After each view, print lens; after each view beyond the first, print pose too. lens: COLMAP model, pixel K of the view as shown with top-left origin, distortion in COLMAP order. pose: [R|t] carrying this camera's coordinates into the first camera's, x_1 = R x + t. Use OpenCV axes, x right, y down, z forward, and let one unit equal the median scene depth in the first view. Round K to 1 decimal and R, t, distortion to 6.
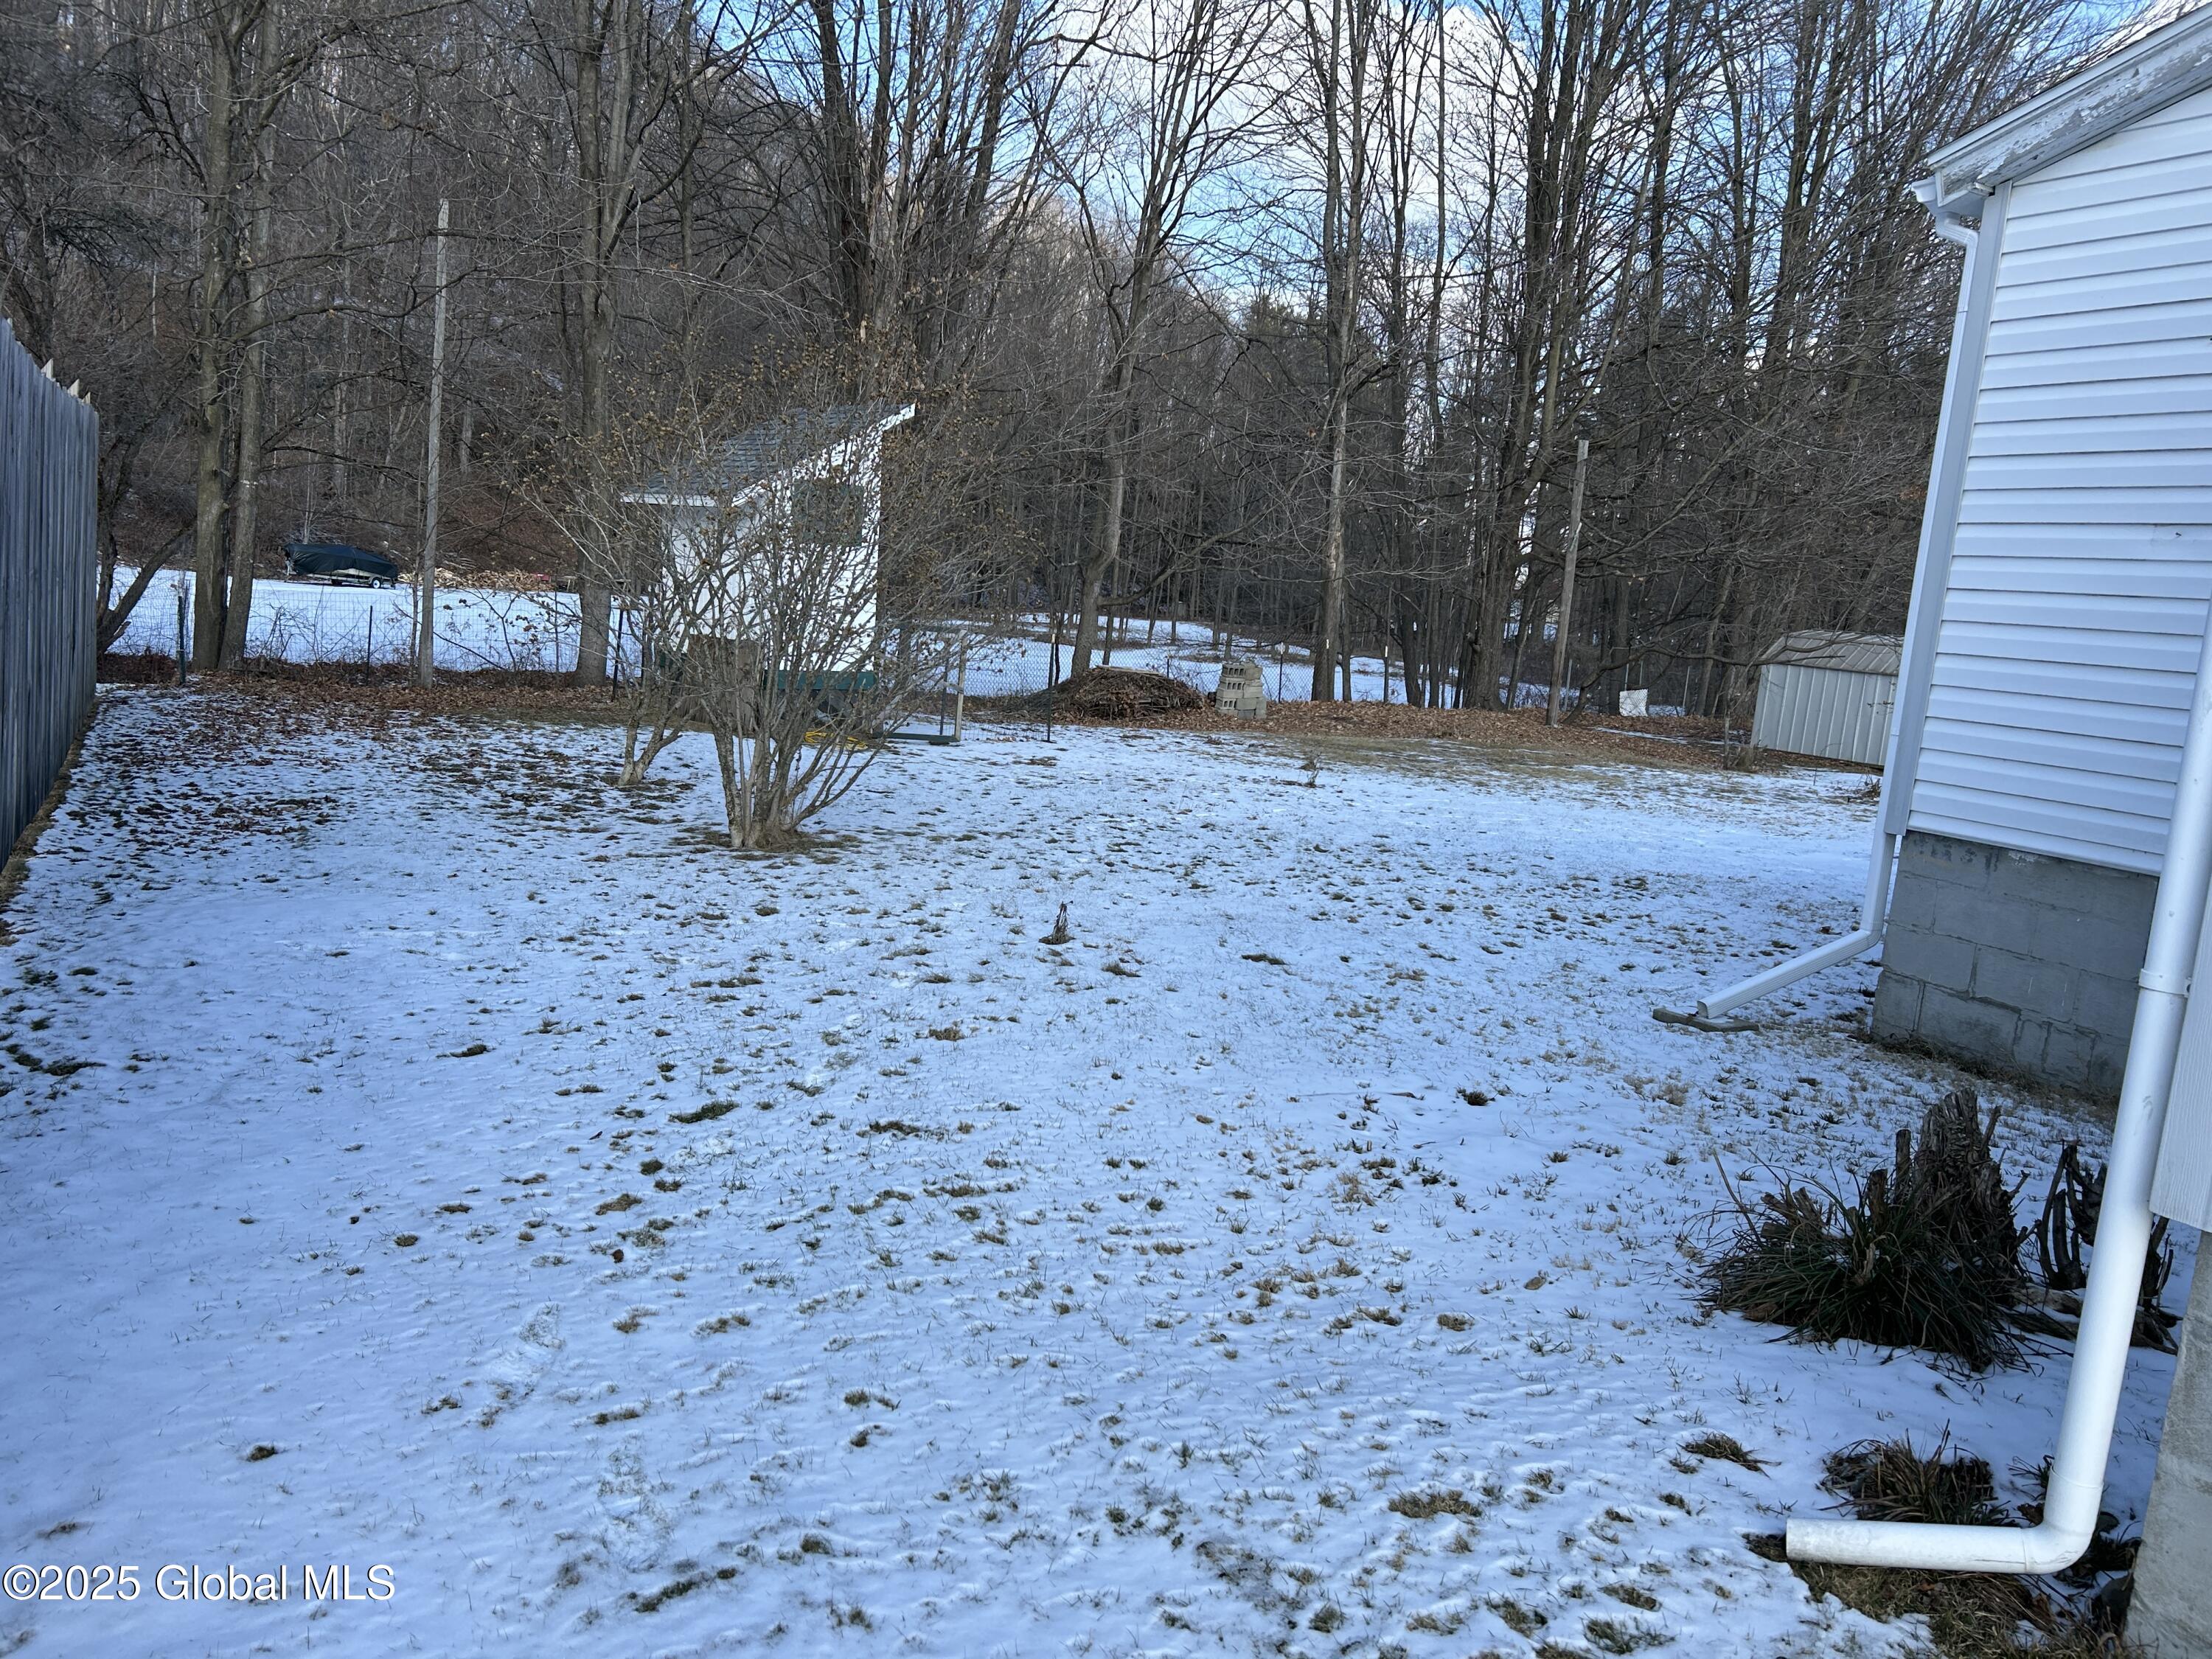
lens RADIAL K [[1663.2, 0, 1110.0], [0, 1663.2, 833.5], [0, 0, 1]] dist [0.068820, -0.078115]
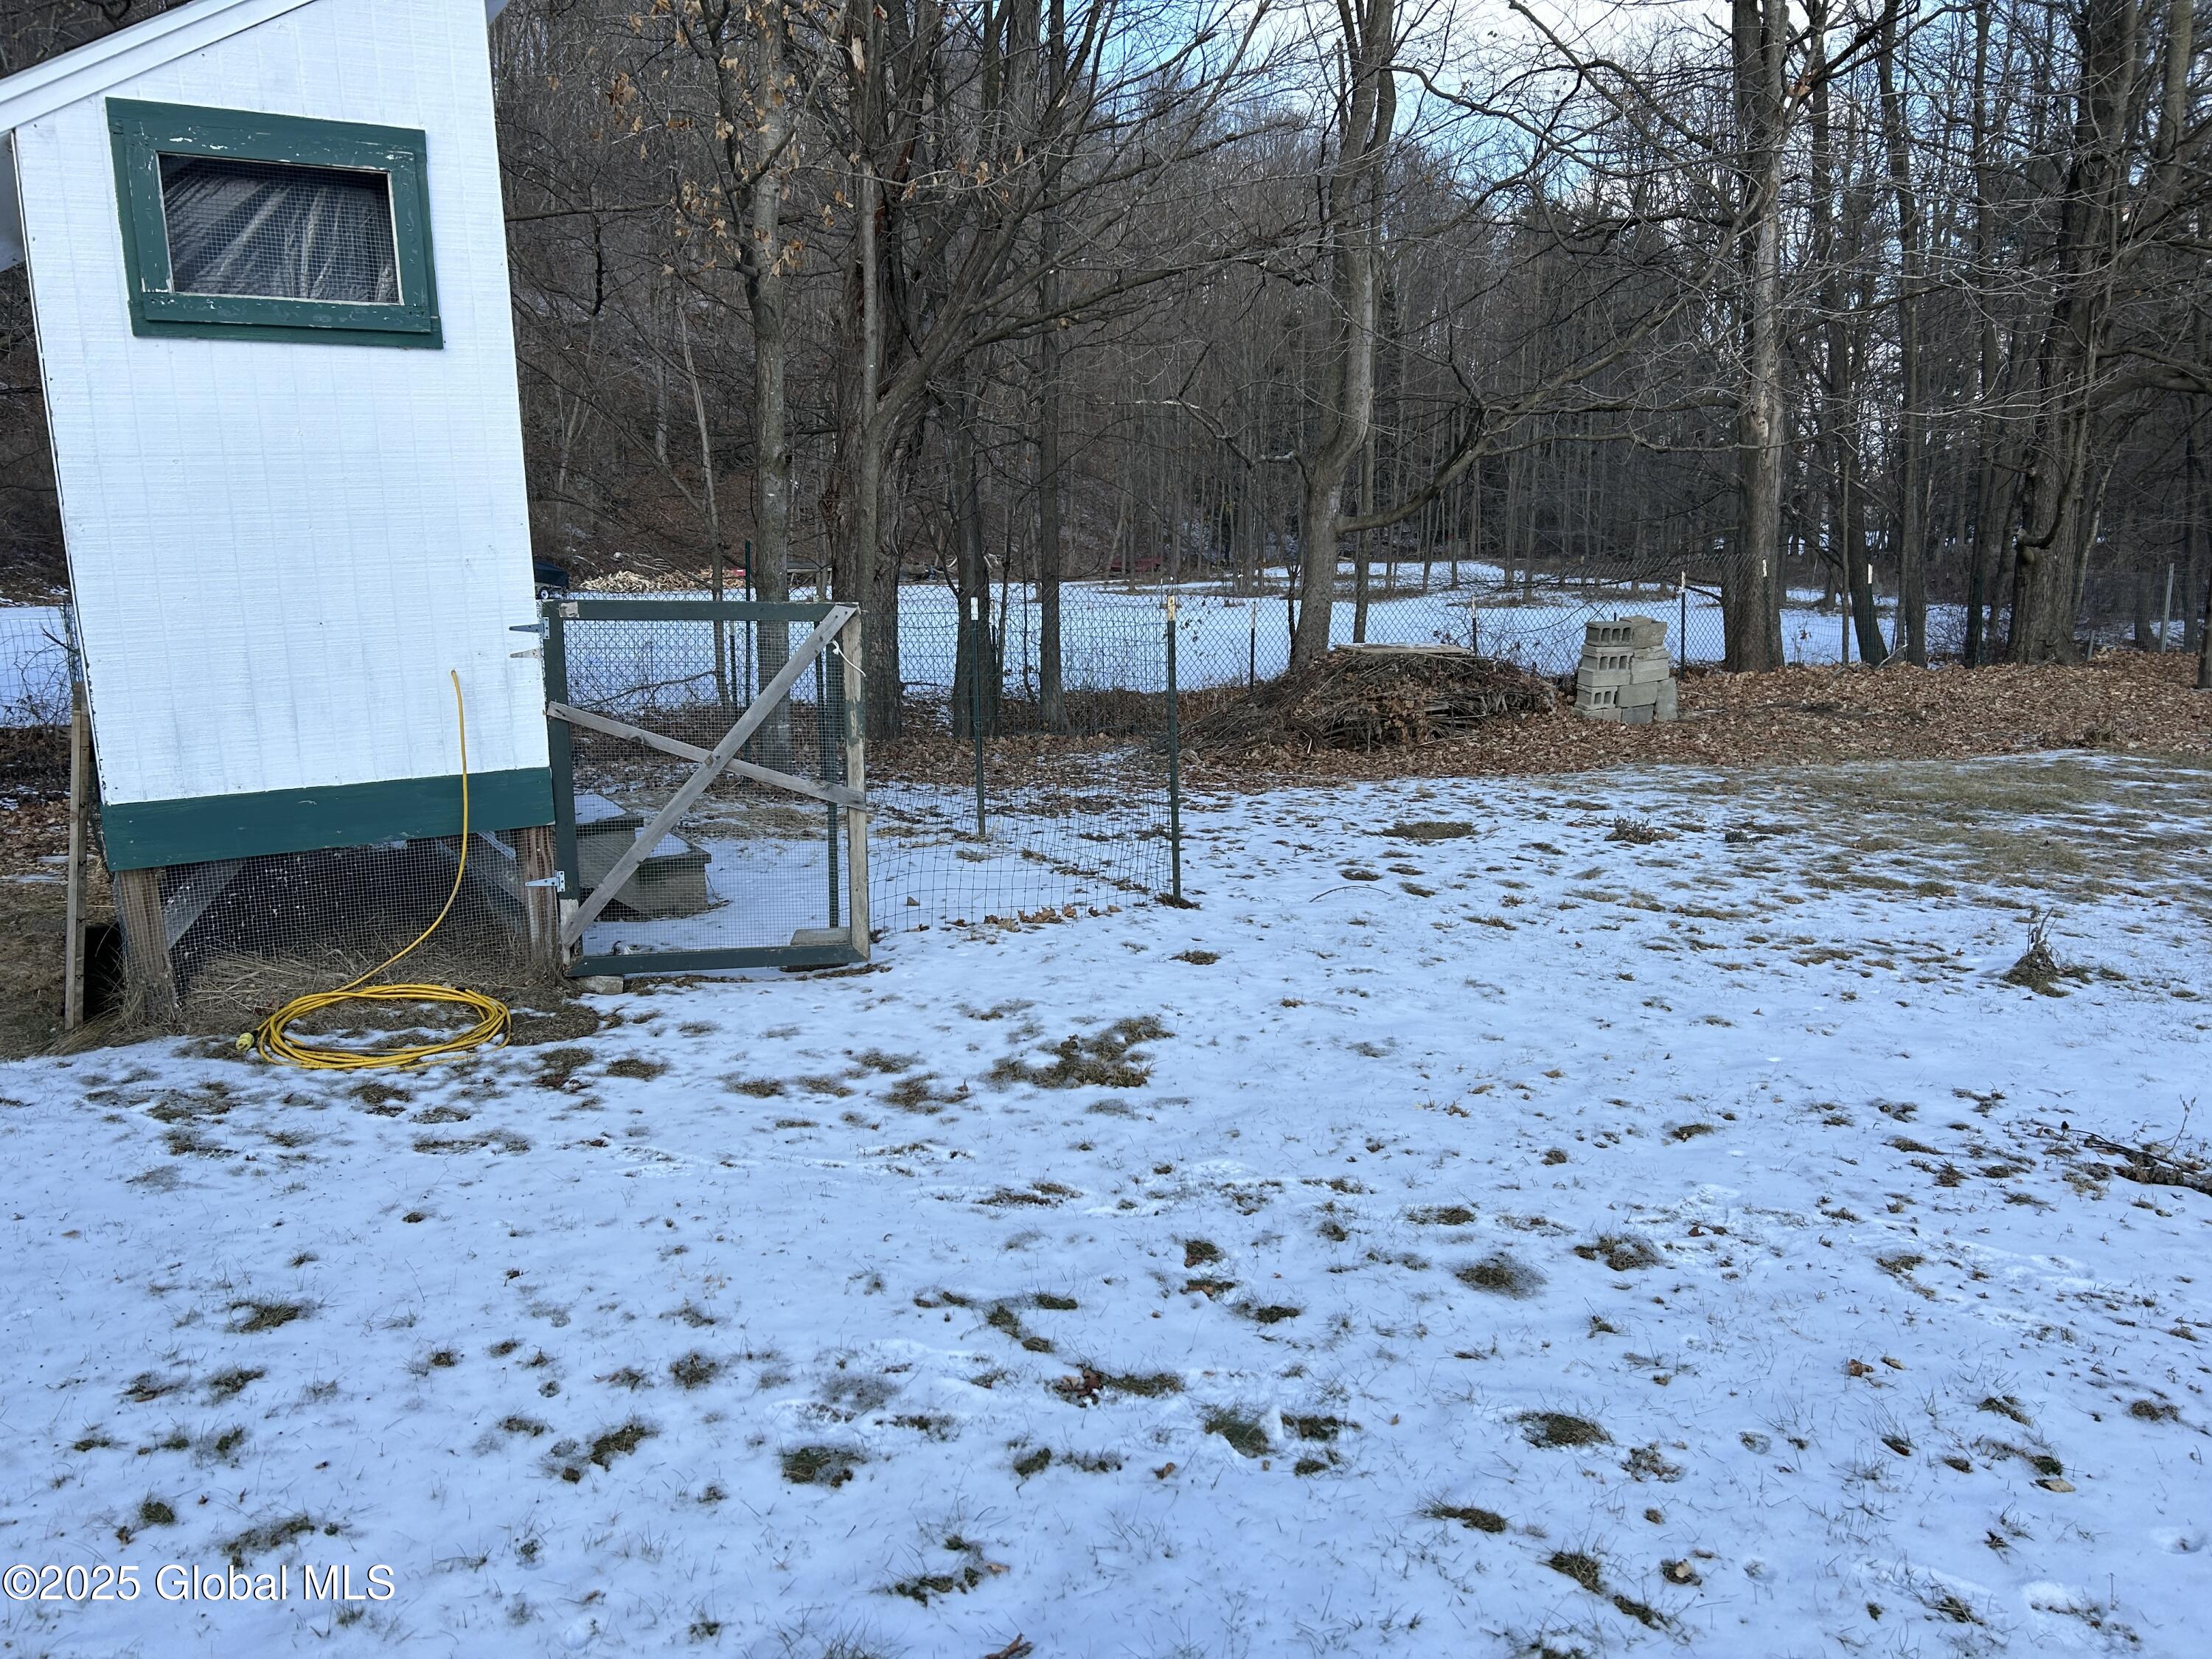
lens RADIAL K [[1663.2, 0, 1089.5], [0, 1663.2, 832.6], [0, 0, 1]] dist [0.068820, -0.078115]
pose [[0.982465, -0.052490, -0.178906, 0.005153], [0.056446, 0.998259, 0.017088, -0.049812], [0.177698, -0.026887, 0.983718, 0.423426]]
